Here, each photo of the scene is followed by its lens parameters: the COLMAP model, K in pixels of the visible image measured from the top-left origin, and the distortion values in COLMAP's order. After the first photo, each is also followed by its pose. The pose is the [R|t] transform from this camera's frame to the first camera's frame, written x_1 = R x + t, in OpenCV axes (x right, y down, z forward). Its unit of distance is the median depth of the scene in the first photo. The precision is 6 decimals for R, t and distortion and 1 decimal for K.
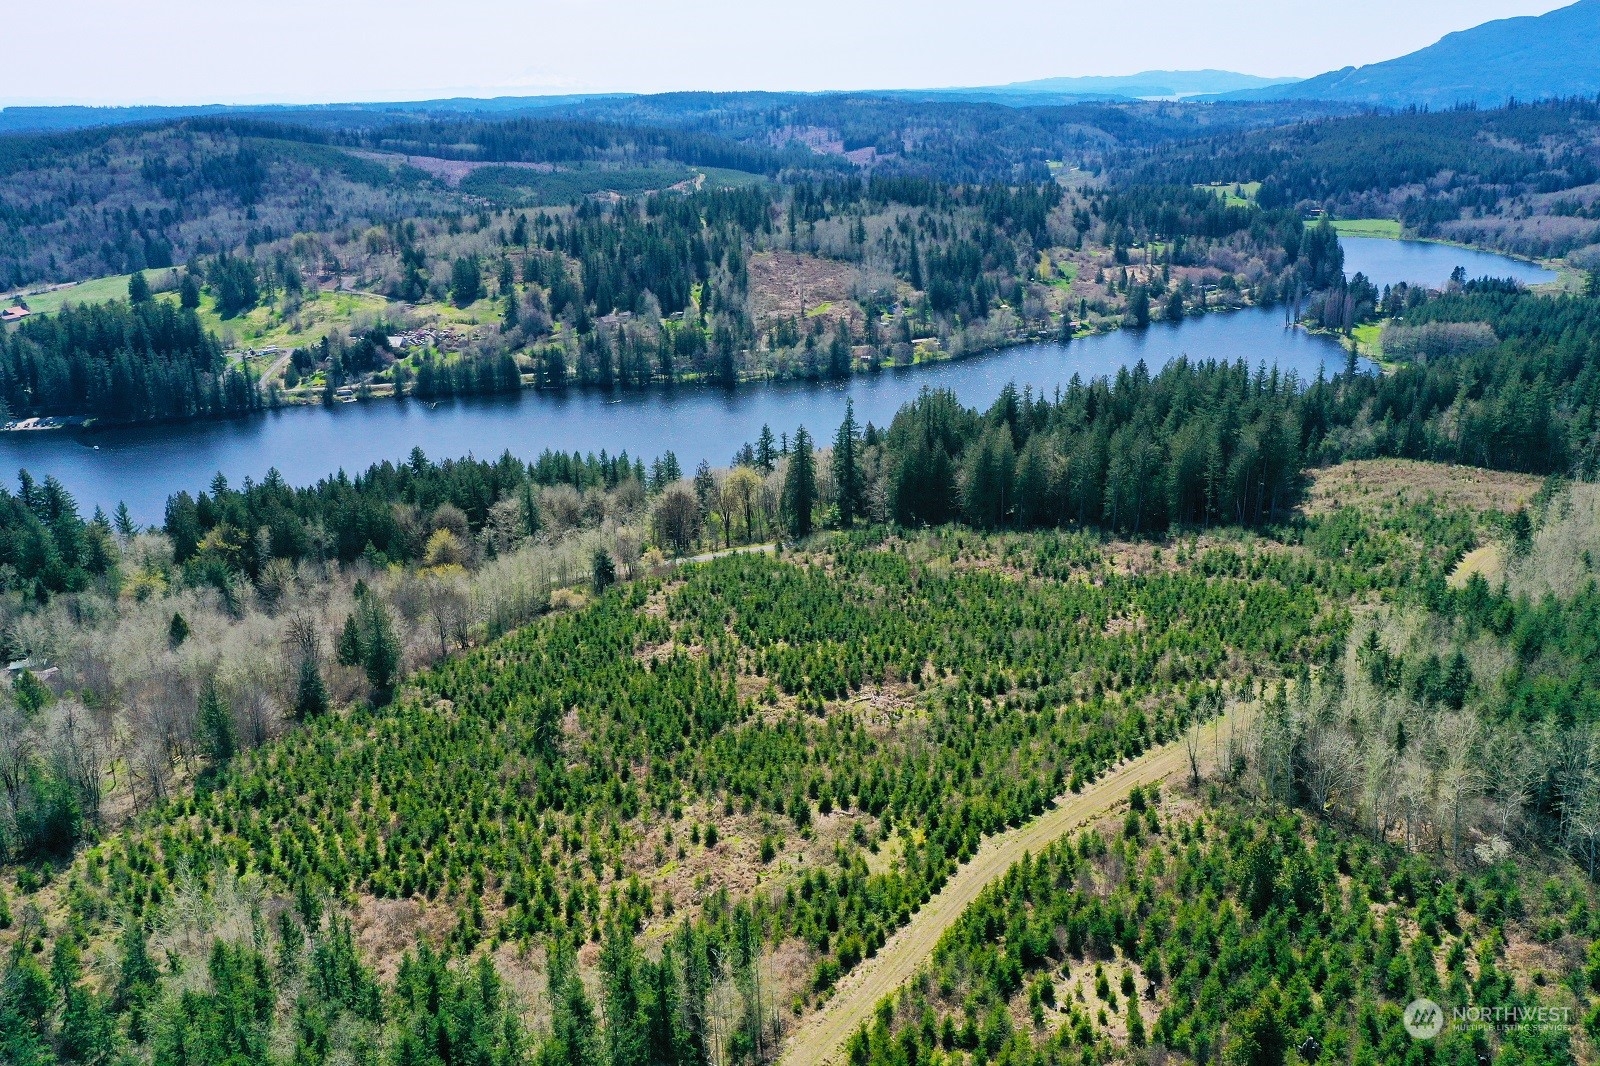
lens RADIAL K [[1277.8, 0, 800.0], [0, 1277.8, 533.0], [0, 0, 1]] dist [0.006715, 0.002933]
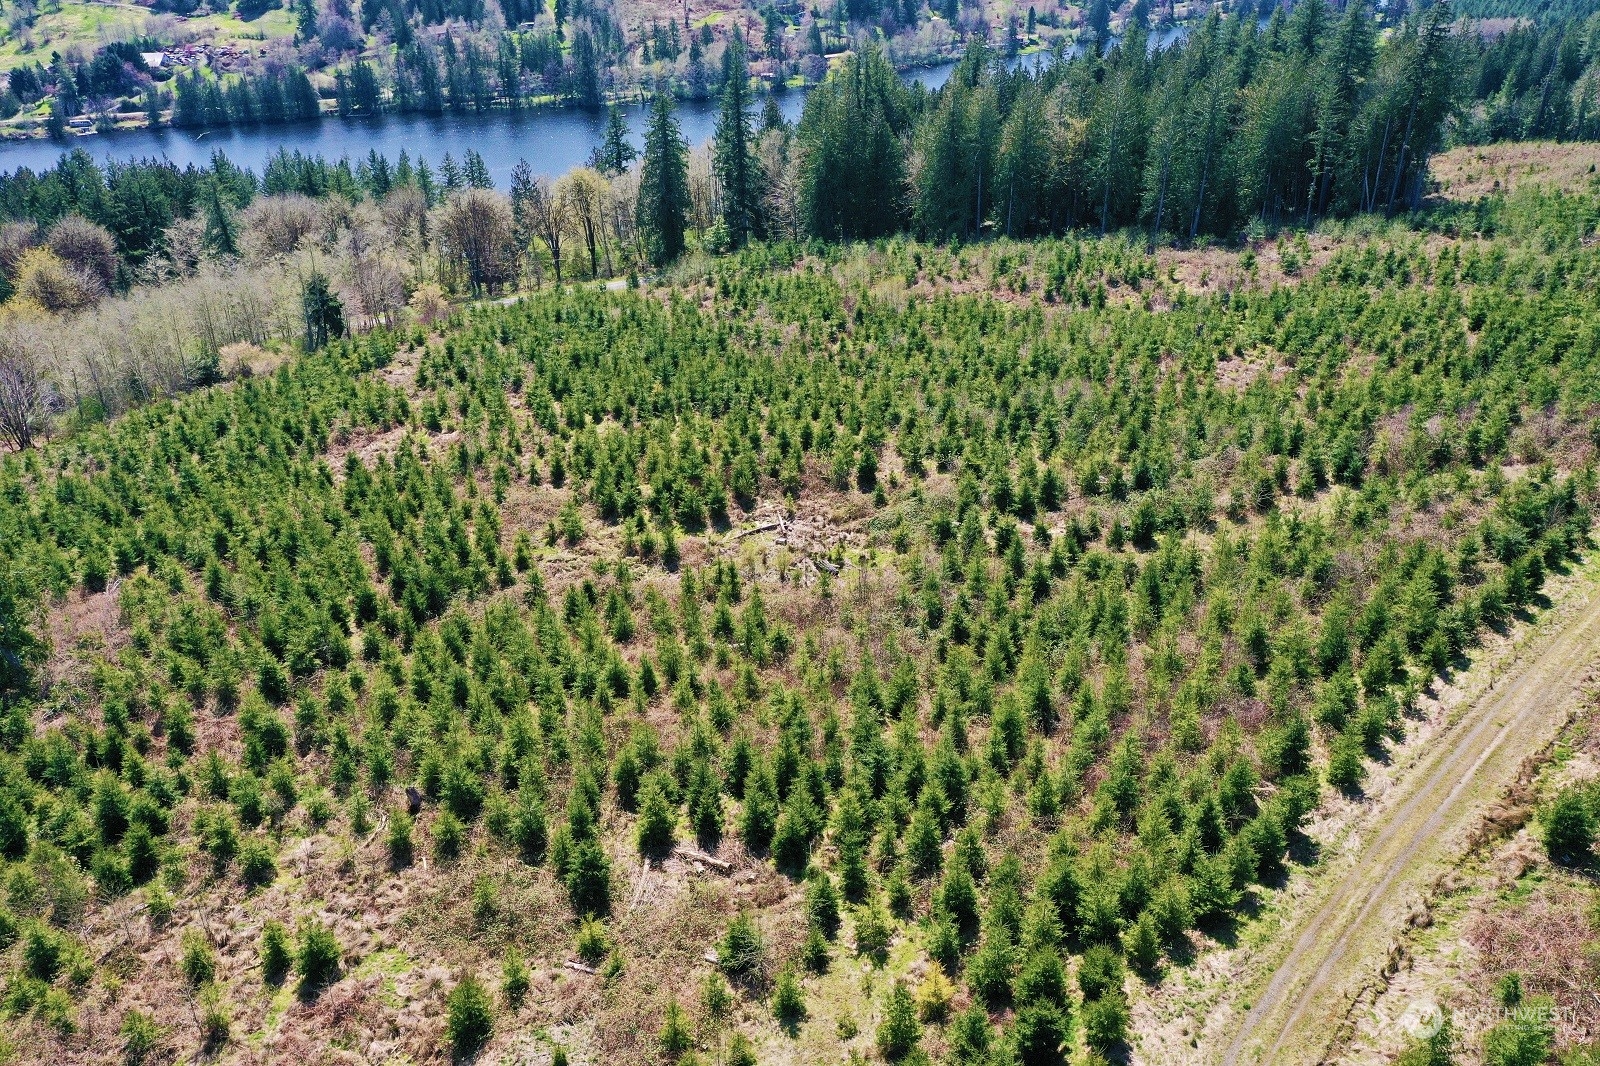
lens RADIAL K [[1277.8, 0, 800.0], [0, 1277.8, 533.0], [0, 0, 1]] dist [0.006715, 0.002933]
pose [[0.997329, -0.033818, 0.064743, 0.027604], [0.023206, 0.987142, 0.158152, 0.046621], [-0.069259, -0.156227, 0.985290, 0.438959]]
